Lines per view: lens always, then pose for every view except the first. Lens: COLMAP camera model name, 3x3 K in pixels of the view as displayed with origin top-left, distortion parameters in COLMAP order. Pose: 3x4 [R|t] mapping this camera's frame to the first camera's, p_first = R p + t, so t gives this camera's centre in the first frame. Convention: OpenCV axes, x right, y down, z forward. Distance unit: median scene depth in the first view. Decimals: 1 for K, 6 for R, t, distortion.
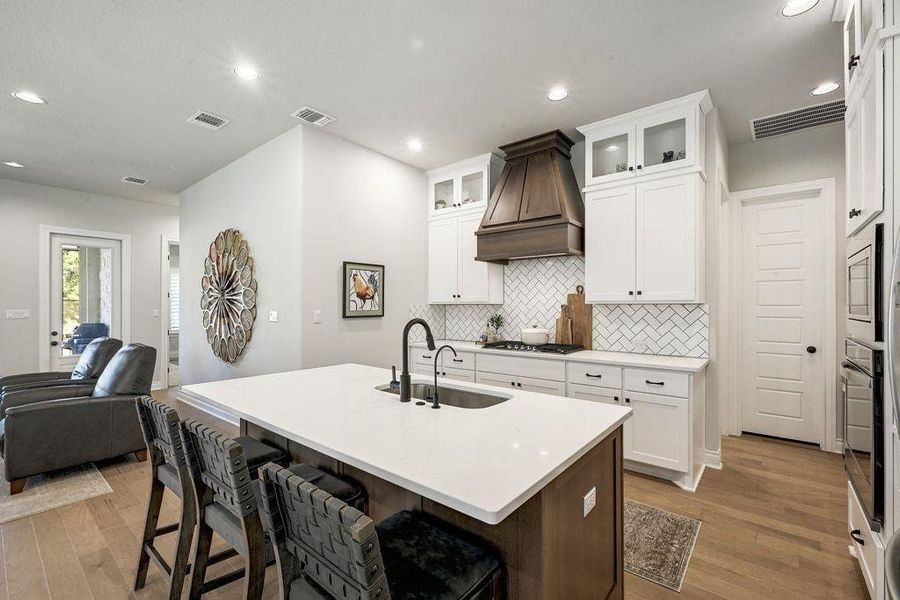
lens RADIAL K [[386.3, 0, 454.1], [0, 386.3, 303.7], [0, 0, 1]] dist [-0.001699, -0.000060]
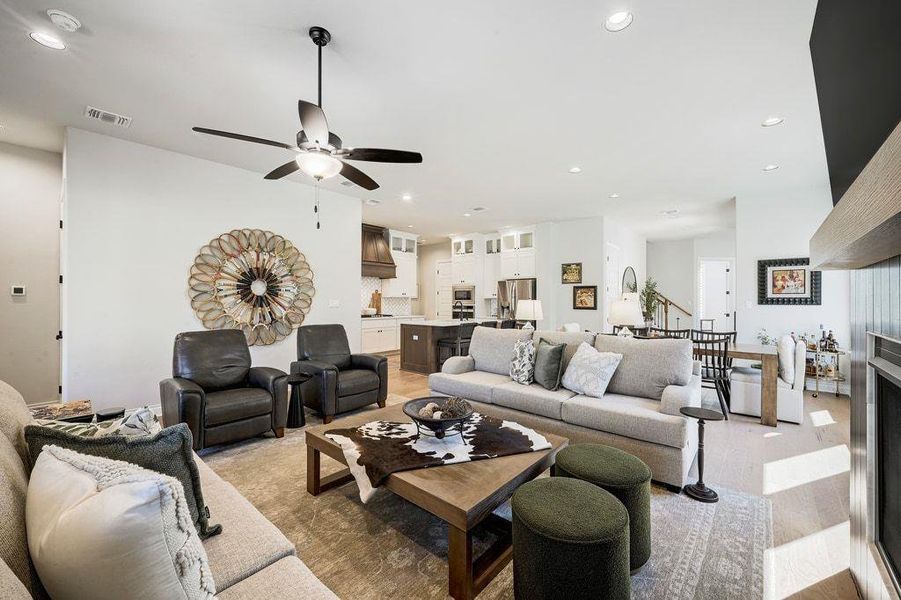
lens RADIAL K [[358.5, 0, 450.5], [0, 358.5, 299.3], [0, 0, 1]] dist [-0.001382, 0.000174]
pose [[0.037253, 0.004165, 0.999297, -1.831882], [-0.007661, 0.999963, -0.003882, 0.014633], [-0.999276, -0.007511, 0.037284, 0.447602]]
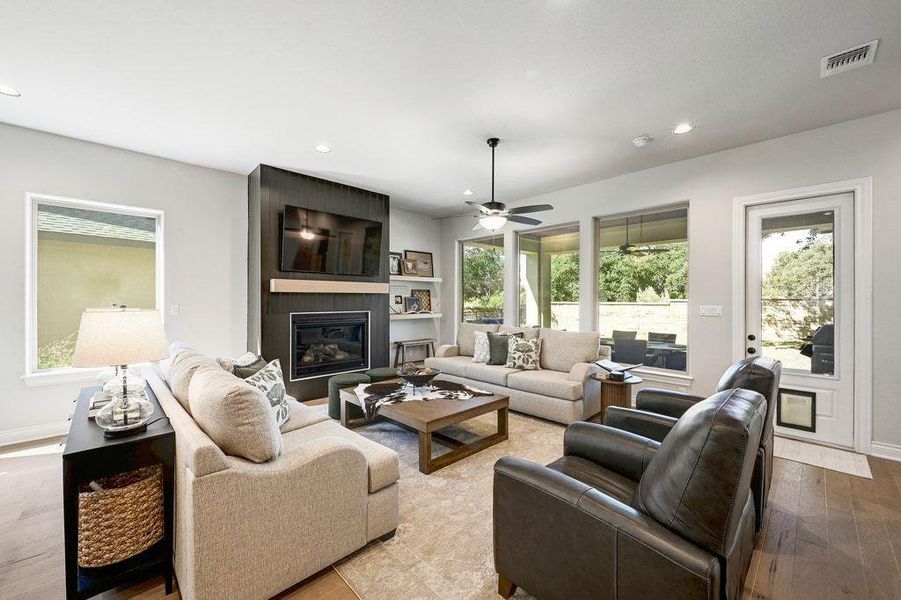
lens RADIAL K [[358.5, 0, 454.2], [0, 358.5, 299.6], [0, 0, 1]] dist [-0.001382, 0.000174]
pose [[-0.105606, 0.001898, -0.994406, -0.371160], [0.004799, 0.999988, 0.001399, -0.000912], [0.994396, -0.004624, -0.105614, 0.670774]]
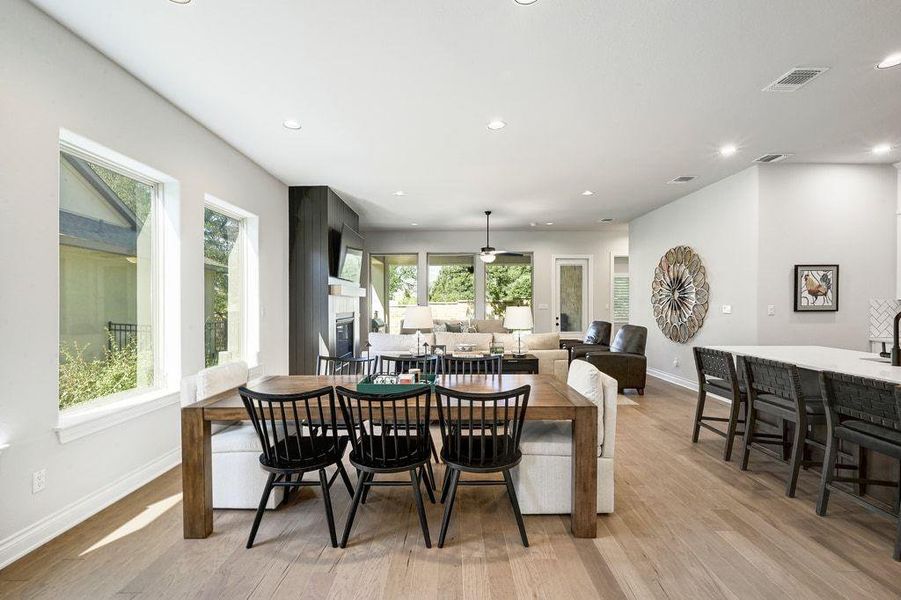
lens RADIAL K [[386.8, 0, 453.2], [0, 386.8, 302.6], [0, 0, 1]] dist [-0.001699, -0.000060]
pose [[0.633973, 0.000995, -0.773355, -0.027831], [0.004571, 0.999977, 0.005033, -0.002030], [0.773342, -0.006726, 0.633954, -0.563323]]
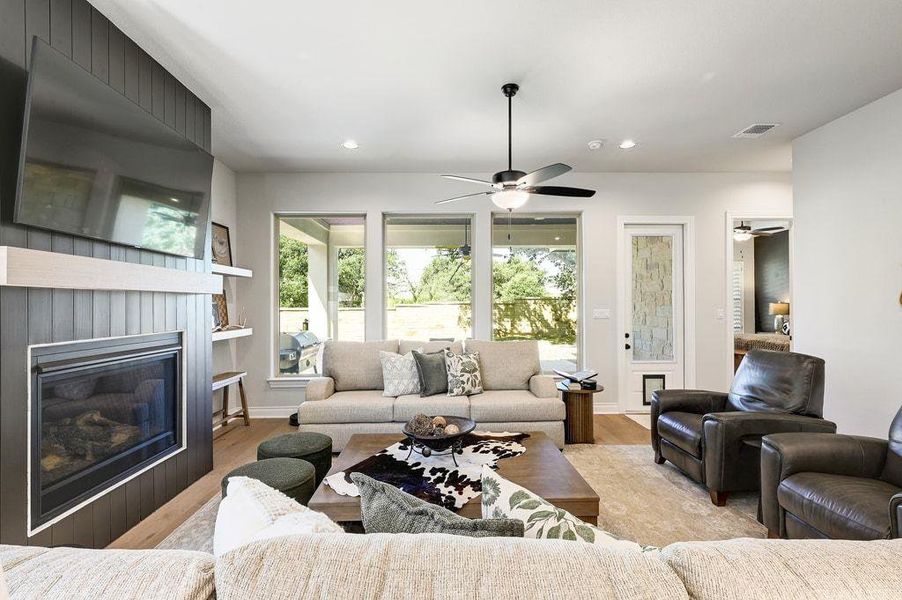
lens RADIAL K [[410.2, 0, 453.2], [0, 410.2, 304.2], [0, 0, 1]] dist [0.001257, -0.000174]
pose [[0.654596, -0.000753, -0.755979, -0.780806], [0.007448, 0.999957, 0.005453, -0.005420], [0.755943, -0.009200, 0.654573, 0.094839]]
